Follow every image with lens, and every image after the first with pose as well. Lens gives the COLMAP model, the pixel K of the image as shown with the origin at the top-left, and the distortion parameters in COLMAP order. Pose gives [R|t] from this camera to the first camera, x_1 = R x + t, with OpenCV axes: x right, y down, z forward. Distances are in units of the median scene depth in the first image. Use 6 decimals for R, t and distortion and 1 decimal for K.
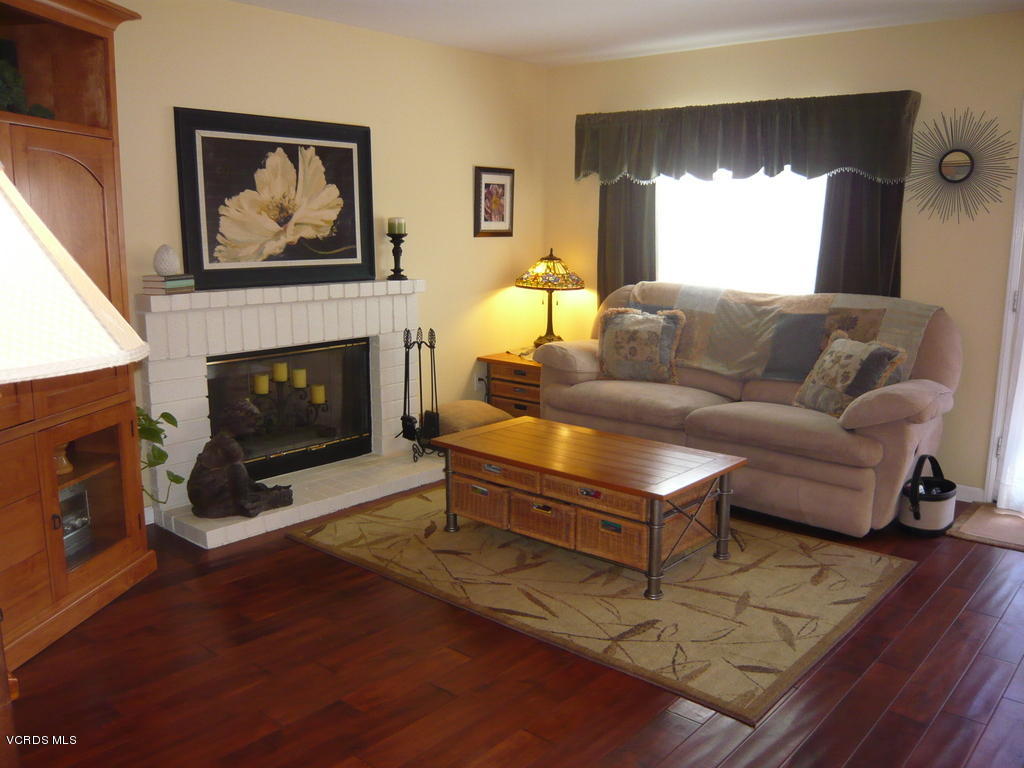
lens RADIAL K [[859.7, 0, 511.4], [0, 859.7, 380.5], [0, 0, 1]] dist [-0.082248, 0.019094]
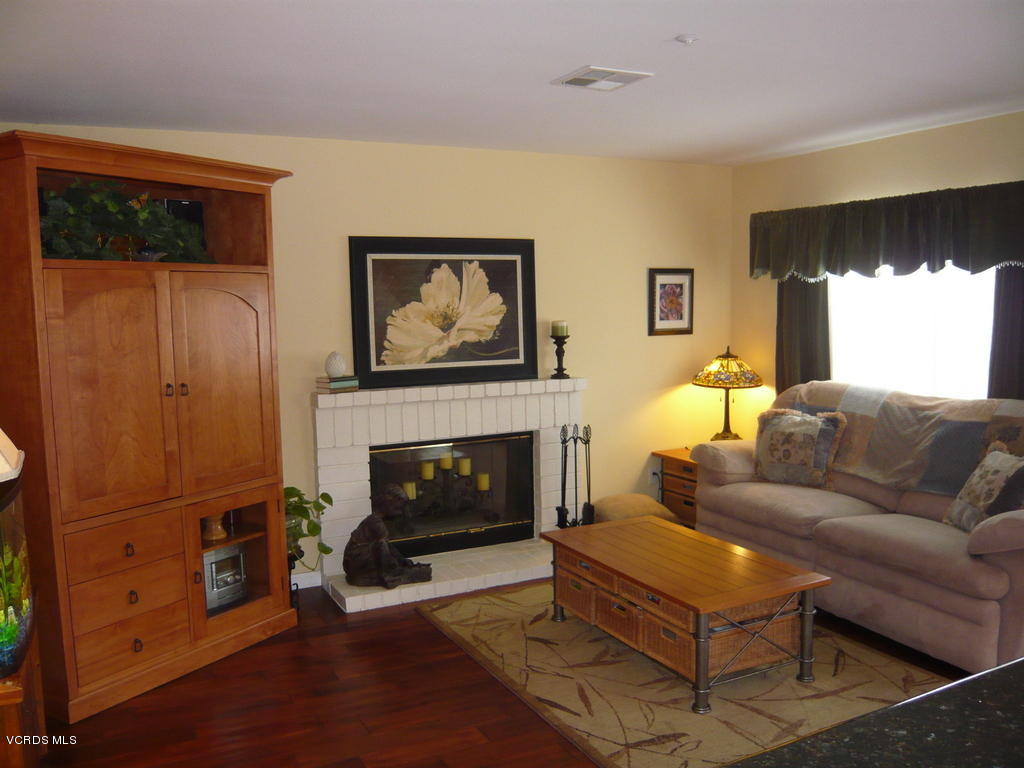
lens RADIAL K [[859.7, 0, 515.3], [0, 859.7, 389.6], [0, 0, 1]] dist [-0.082248, 0.019094]
pose [[0.927018, 0.014731, -0.374728, 0.245098], [-0.043580, 0.996690, -0.068629, -0.030507], [0.372477, 0.079951, 0.924591, -0.015021]]
